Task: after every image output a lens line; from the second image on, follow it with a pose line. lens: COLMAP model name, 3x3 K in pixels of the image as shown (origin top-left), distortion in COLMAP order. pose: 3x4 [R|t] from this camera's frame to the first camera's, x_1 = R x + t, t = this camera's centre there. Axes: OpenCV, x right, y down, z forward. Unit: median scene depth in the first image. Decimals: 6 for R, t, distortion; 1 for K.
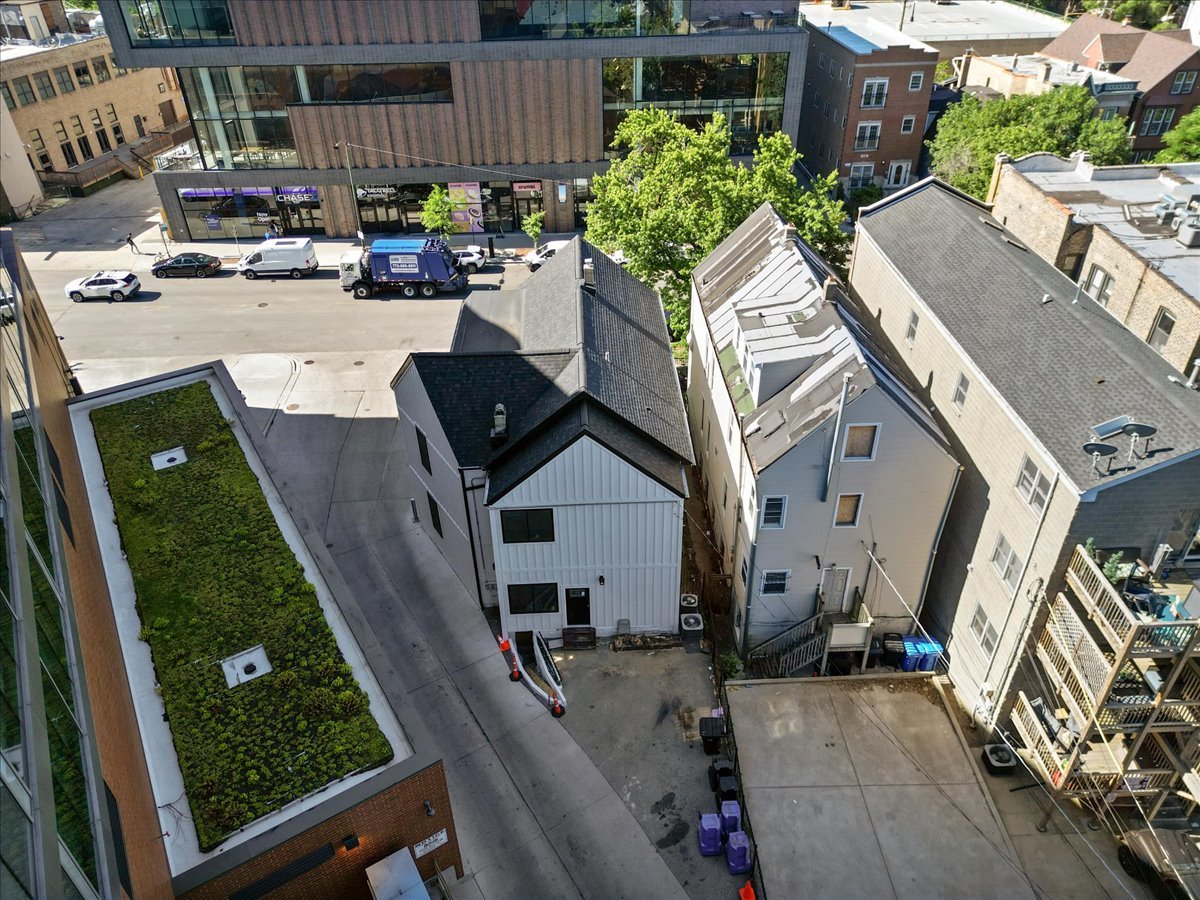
lens RADIAL K [[825.1, 0, 596.4], [0, 825.1, 441.7], [0, 0, 1]] dist [0.061850, 0.000713]
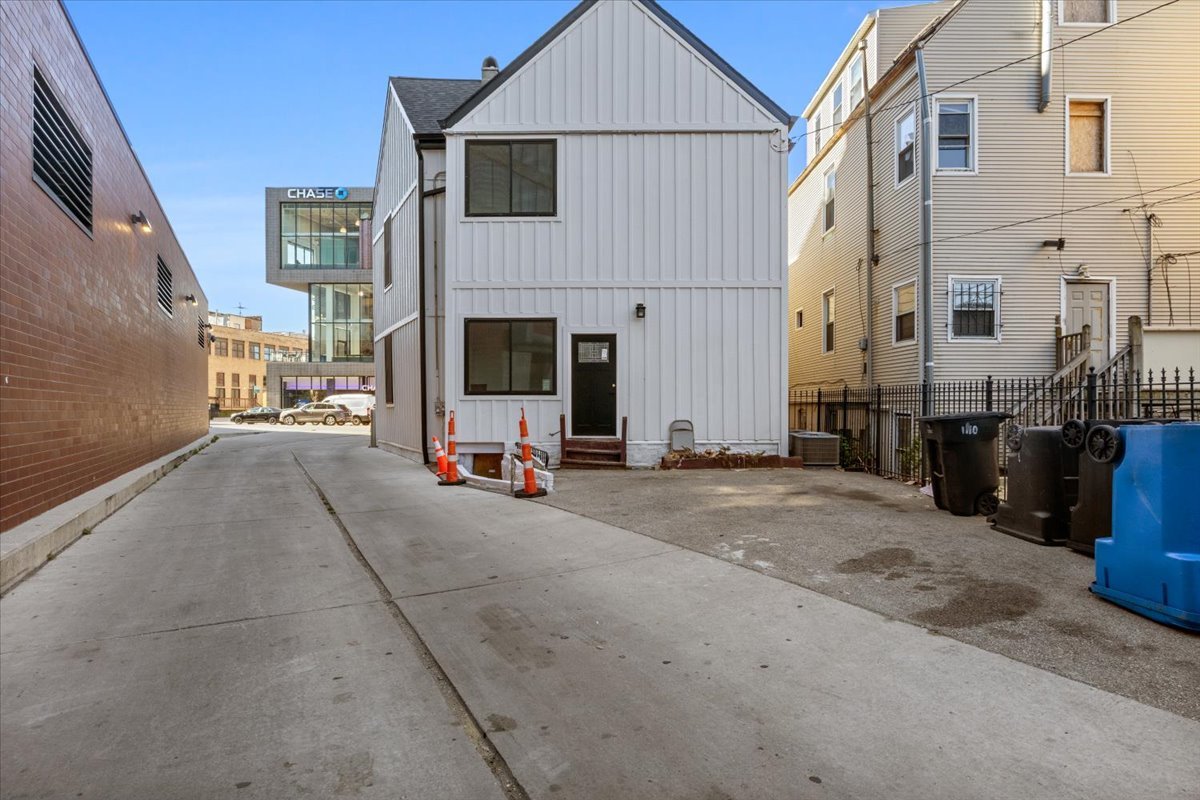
lens RADIAL K [[599.7, 0, 608.3], [0, 599.7, 406.8], [0, 0, 1]] dist [-0.003363, -0.002535]
pose [[0.999065, 0.020756, -0.037923, 0.002044], [-0.038207, 0.834375, -0.549871, 0.449485], [0.020229, 0.550806, 0.834388, 0.735227]]
